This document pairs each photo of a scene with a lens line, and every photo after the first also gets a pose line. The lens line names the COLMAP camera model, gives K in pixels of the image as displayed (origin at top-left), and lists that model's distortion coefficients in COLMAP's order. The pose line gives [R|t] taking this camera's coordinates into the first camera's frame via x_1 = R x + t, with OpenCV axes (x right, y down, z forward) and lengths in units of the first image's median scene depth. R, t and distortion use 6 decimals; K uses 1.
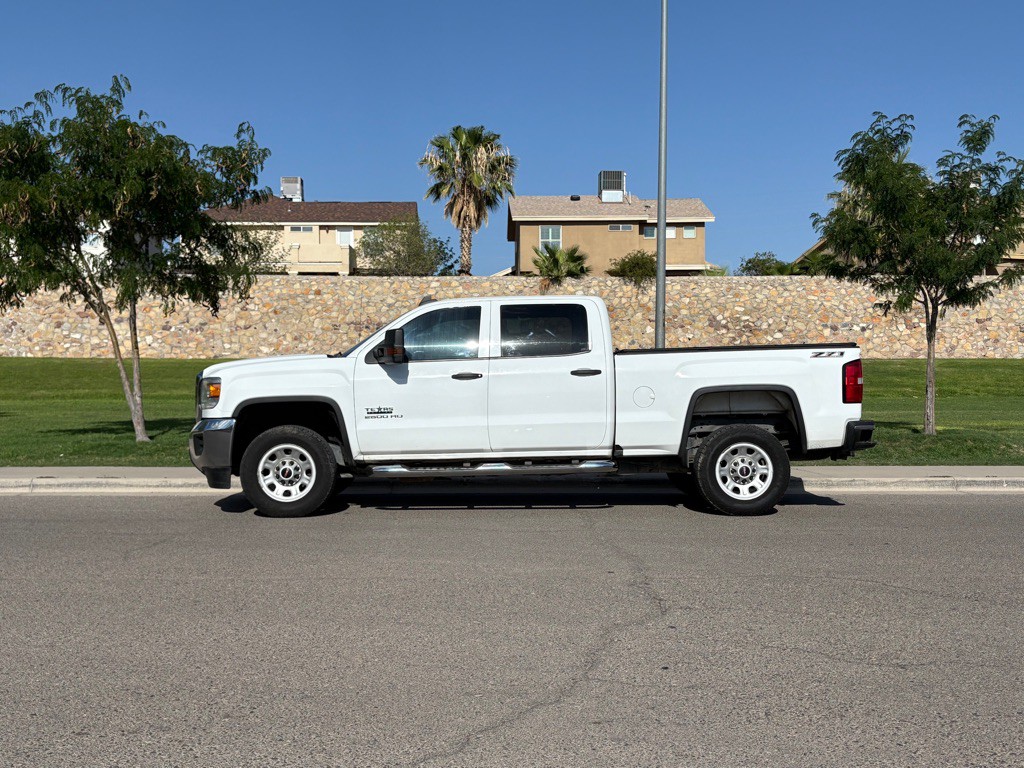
lens RADIAL K [[1257.6, 0, 489.5], [0, 1257.6, 393.2], [0, 0, 1]] dist [0.066421, 0.000000]
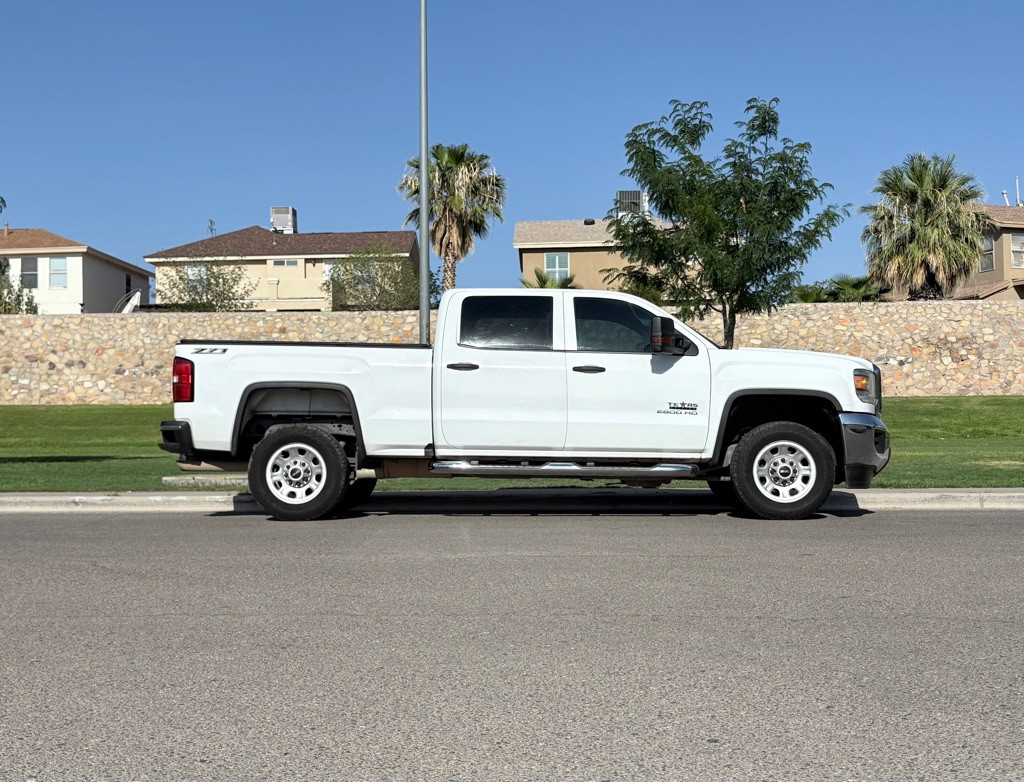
lens RADIAL K [[1440.8, 0, 510.8], [0, 1440.8, 383.5], [0, 0, 1]] dist [0.107867, 0.000000]
pose [[0.994167, -0.011809, -0.107202, 0.136925], [0.005877, 0.998442, -0.055481, 0.016696], [0.107691, 0.054528, 0.992688, -0.011320]]
